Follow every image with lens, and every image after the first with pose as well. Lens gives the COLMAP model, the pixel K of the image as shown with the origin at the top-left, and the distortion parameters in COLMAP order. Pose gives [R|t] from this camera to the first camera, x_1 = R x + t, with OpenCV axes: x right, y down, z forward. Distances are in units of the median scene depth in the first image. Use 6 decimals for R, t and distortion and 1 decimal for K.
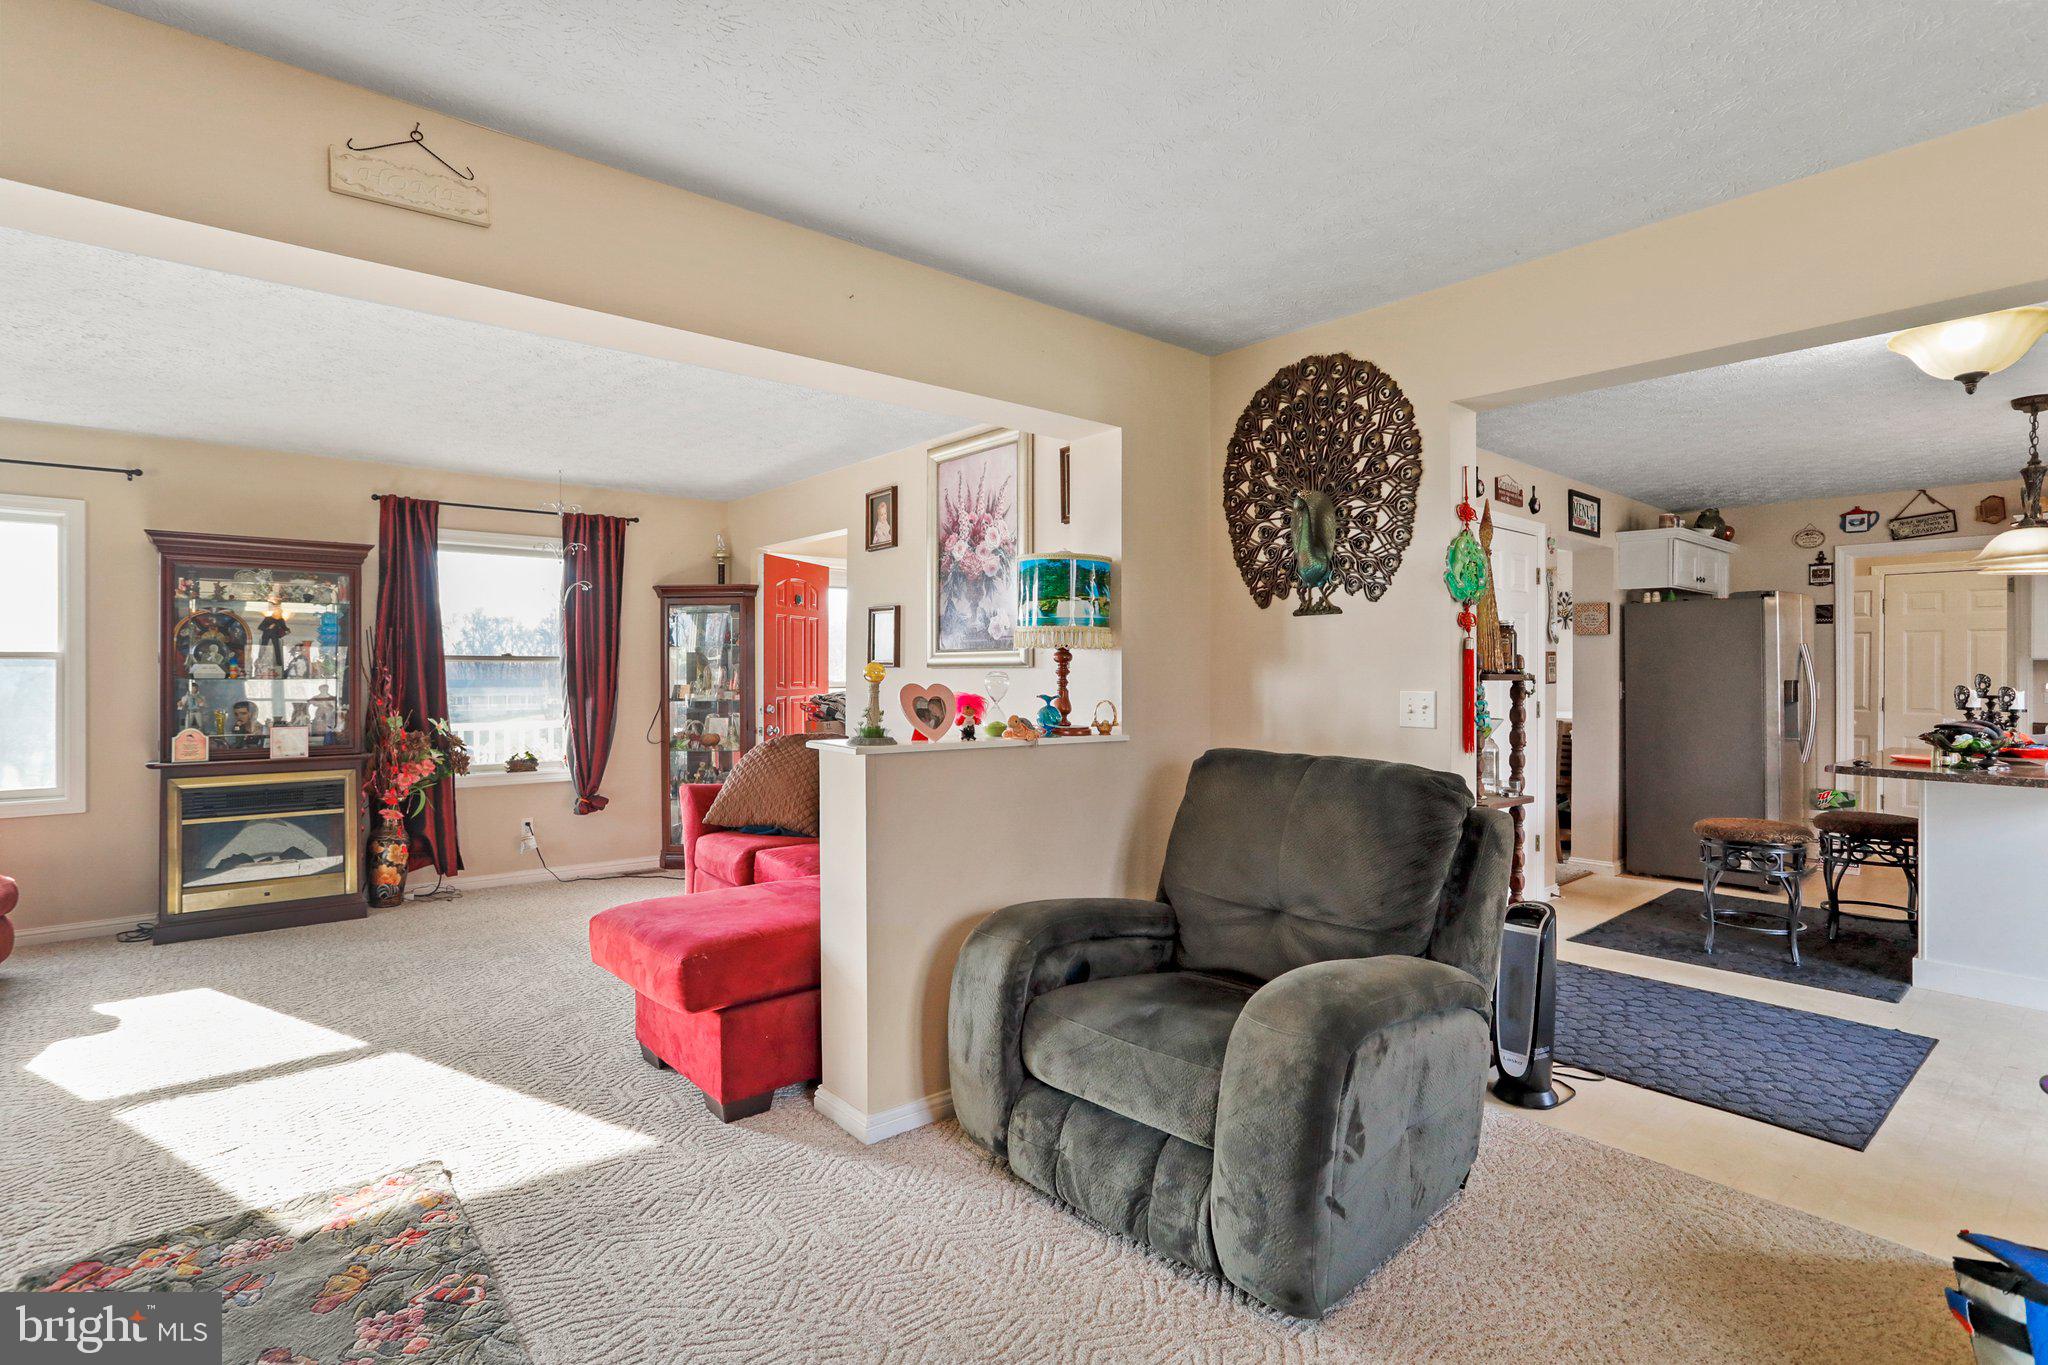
lens RADIAL K [[1012.4, 0, 1018.6], [0, 1012.4, 678.8], [0, 0, 1]] dist [-0.038246, 0.021060]
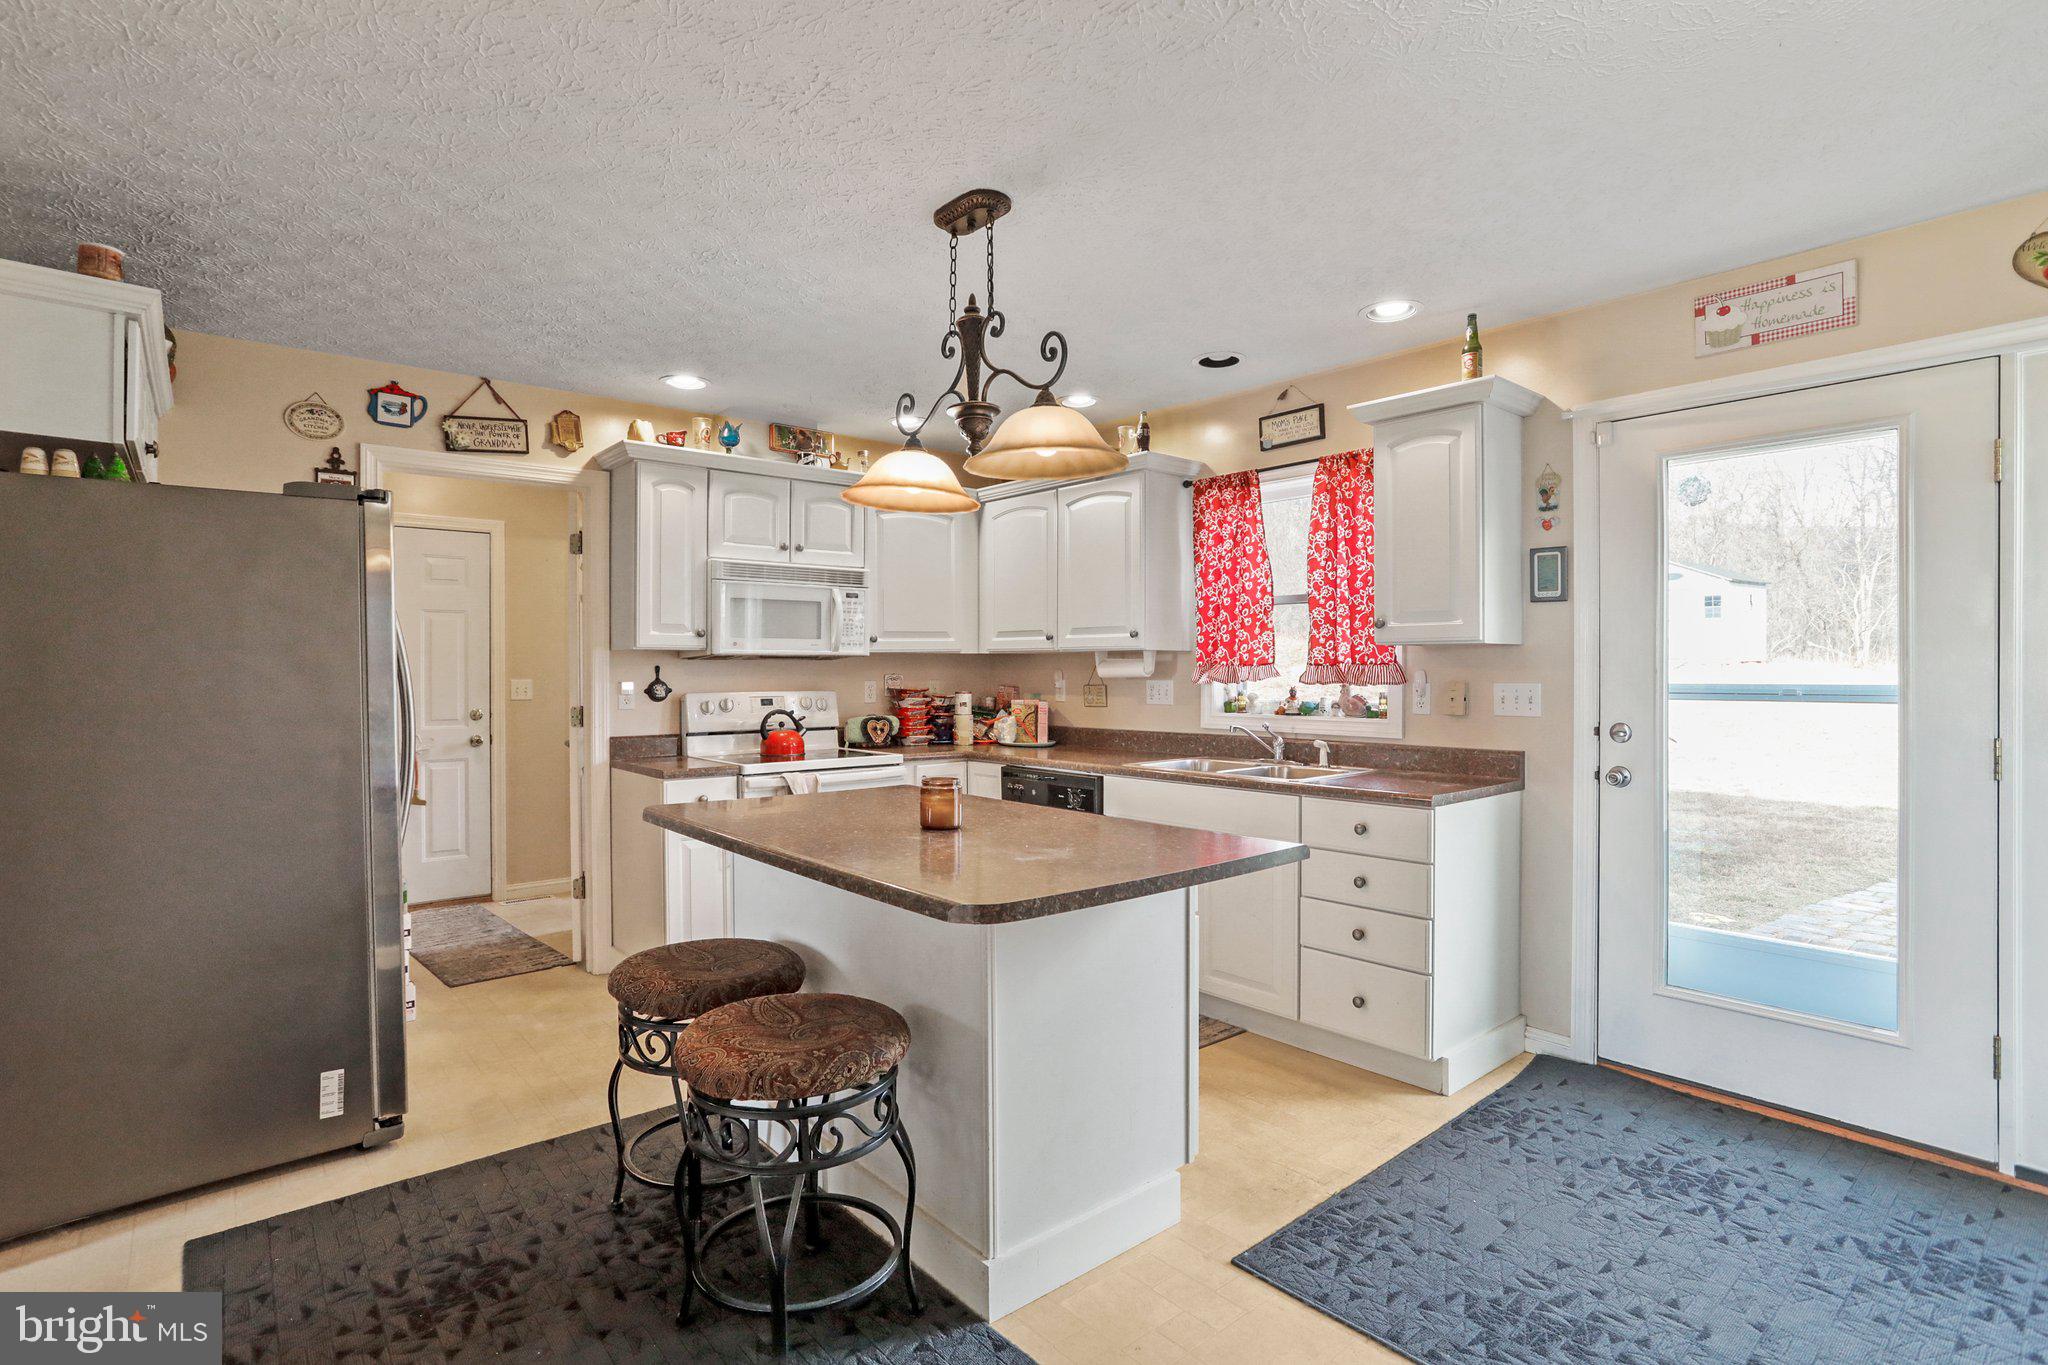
lens RADIAL K [[1012.4, 0, 1005.5], [0, 1012.4, 671.6], [0, 0, 1]] dist [-0.038246, 0.021060]
pose [[0.039581, -0.002277, 0.999214, 0.279061], [0.010458, 0.999944, 0.001864, -0.001910], [-0.999162, 0.010376, 0.039603, 0.629855]]
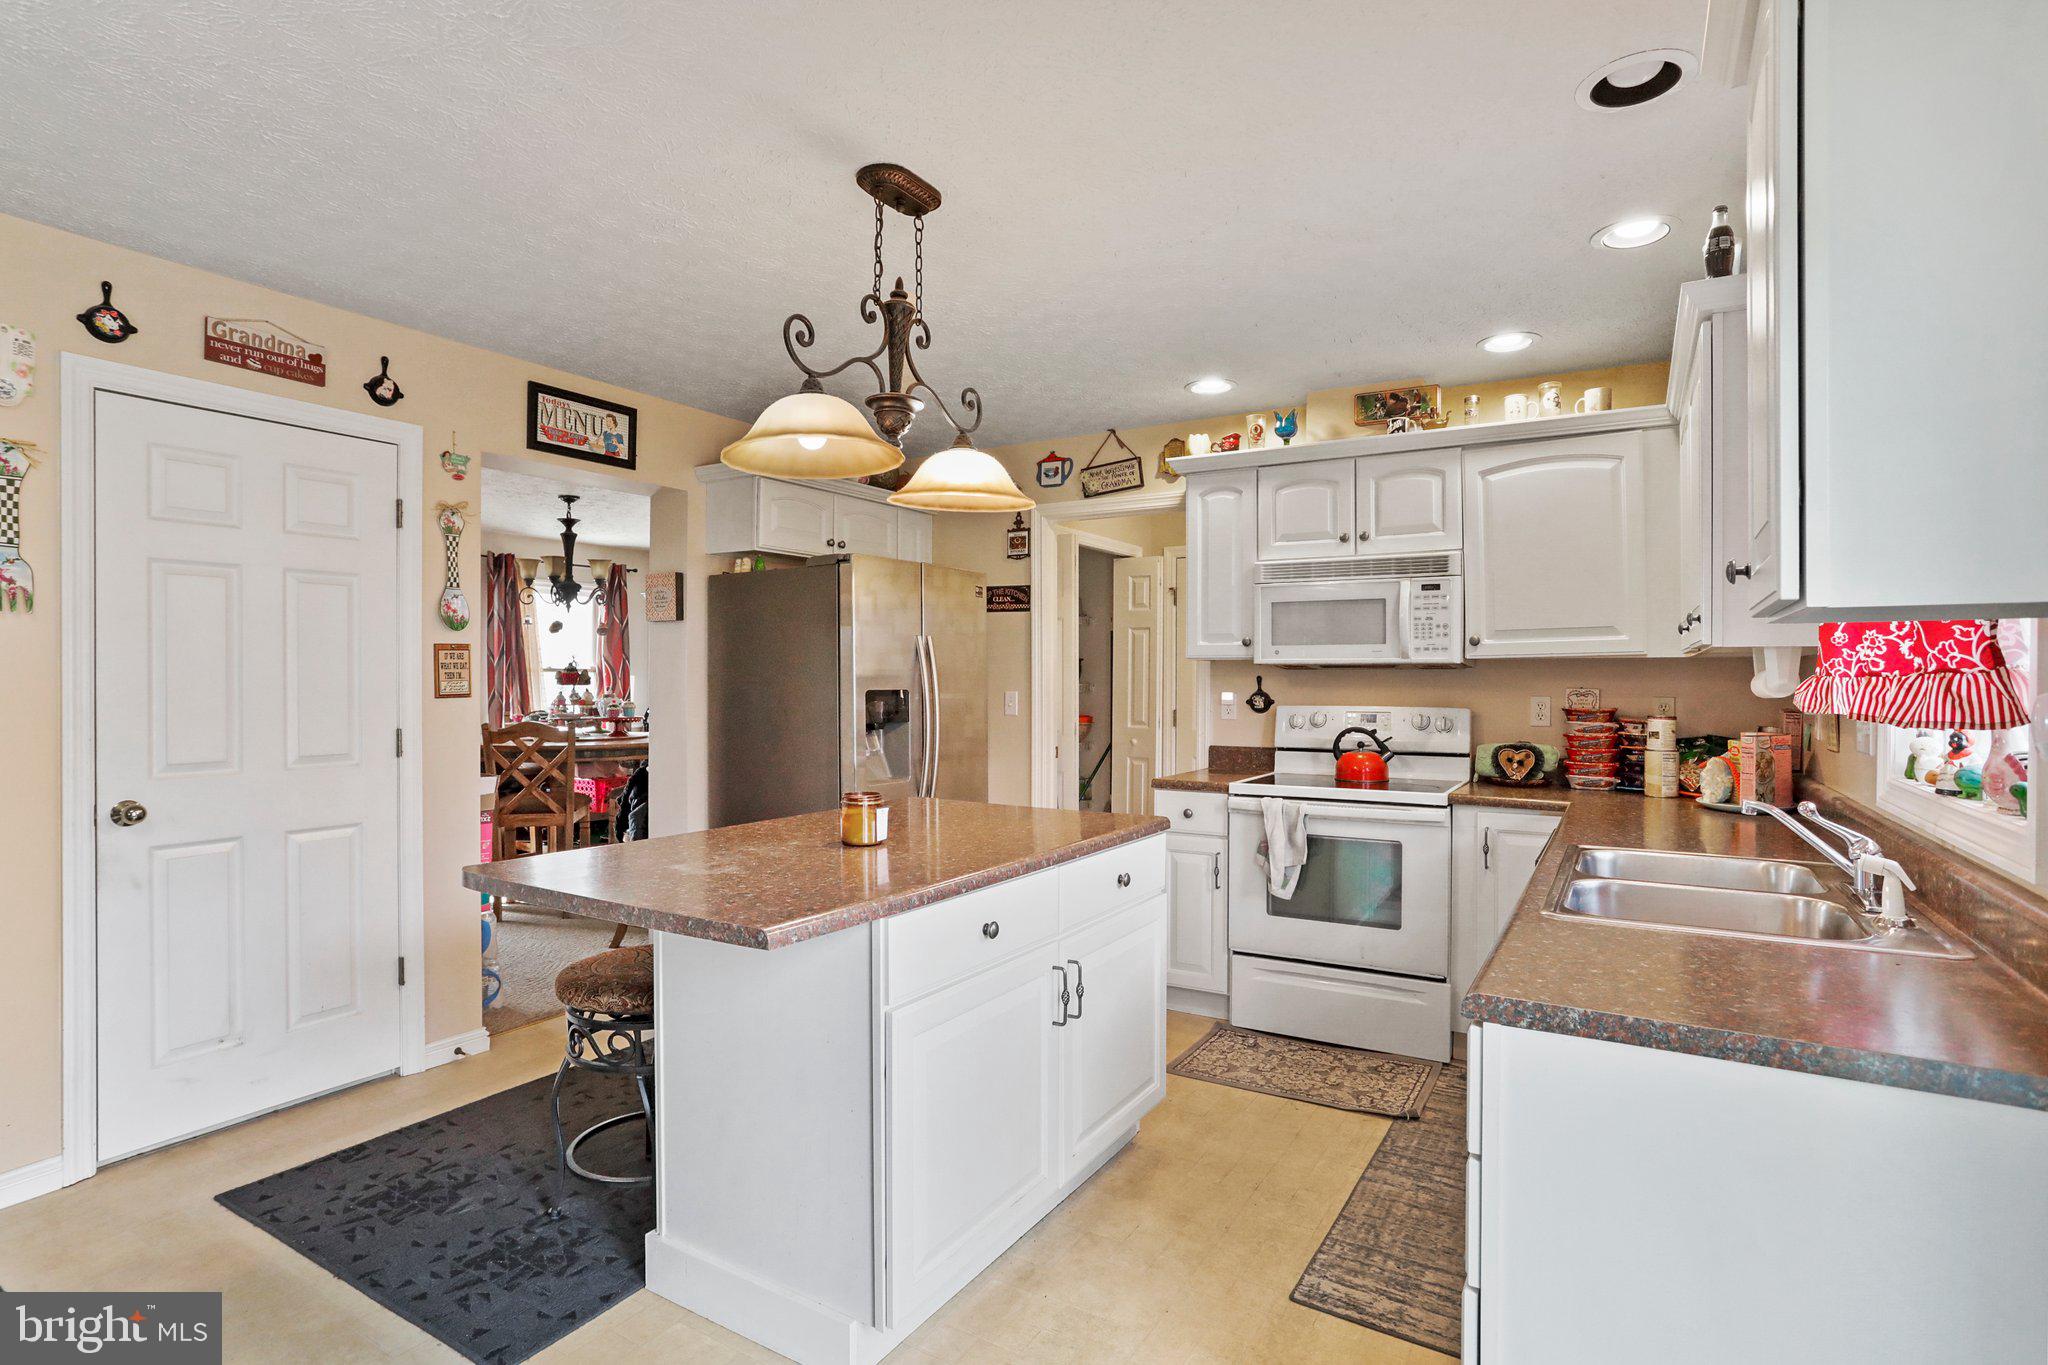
lens RADIAL K [[1012.4, 0, 995.0], [0, 1012.4, 681.2], [0, 0, 1]] dist [-0.038246, 0.021060]
pose [[0.961823, 0.000854, 0.273672, 0.603952], [0.000821, 0.999982, -0.006006, 0.000214], [-0.273672, 0.006001, 0.961804, 0.299556]]
